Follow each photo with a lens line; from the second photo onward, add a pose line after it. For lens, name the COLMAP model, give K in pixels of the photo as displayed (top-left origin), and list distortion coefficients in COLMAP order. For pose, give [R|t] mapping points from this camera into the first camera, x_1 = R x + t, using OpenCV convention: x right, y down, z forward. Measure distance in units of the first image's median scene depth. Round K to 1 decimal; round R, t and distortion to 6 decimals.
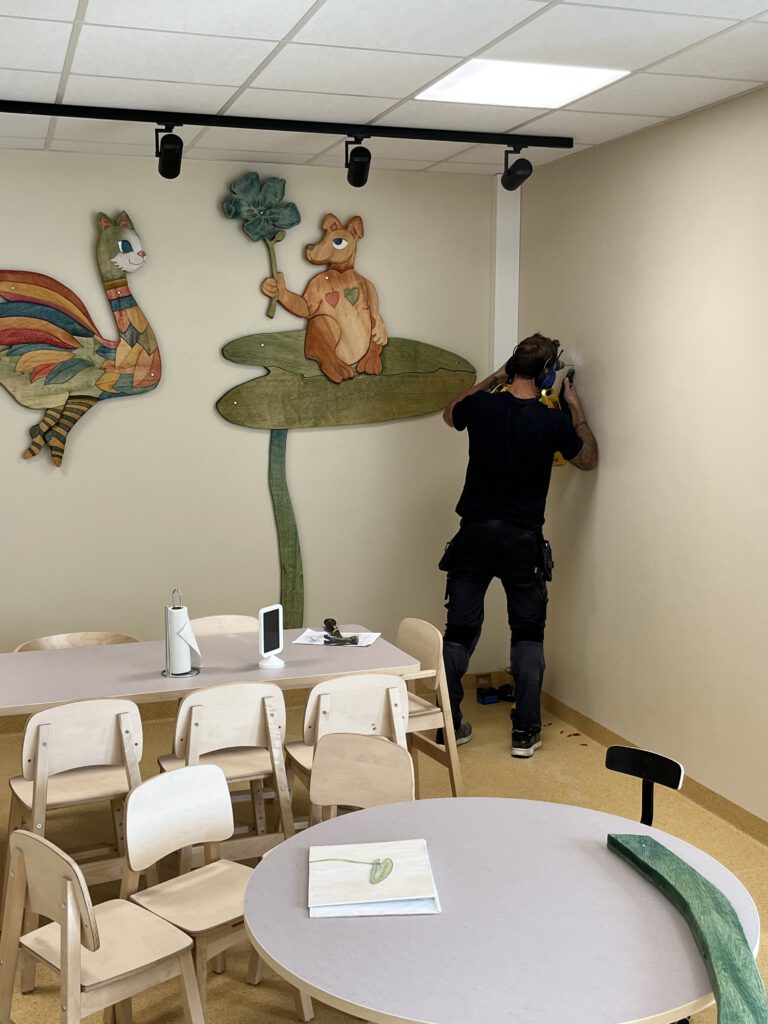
lens RADIAL K [[1130.5, 0, 384.9], [0, 1130.5, 511.5], [0, 0, 1]] dist [0.062073, 0.000000]
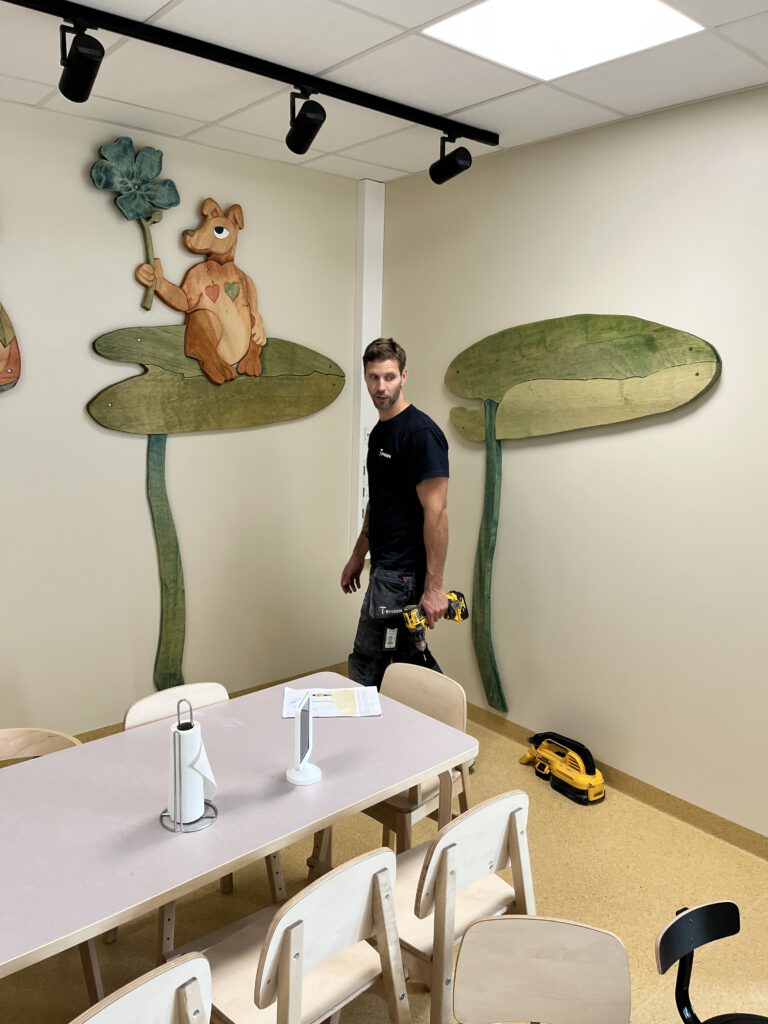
lens RADIAL K [[780.5, 0, 382.5], [0, 780.5, 510.0], [0, 0, 1]] dist [0.029483, -0.016726]
pose [[0.933248, -0.039595, 0.357044, -0.153914], [0.022594, 0.998409, 0.051662, -0.040946], [-0.358522, -0.040147, 0.932658, 0.350513]]
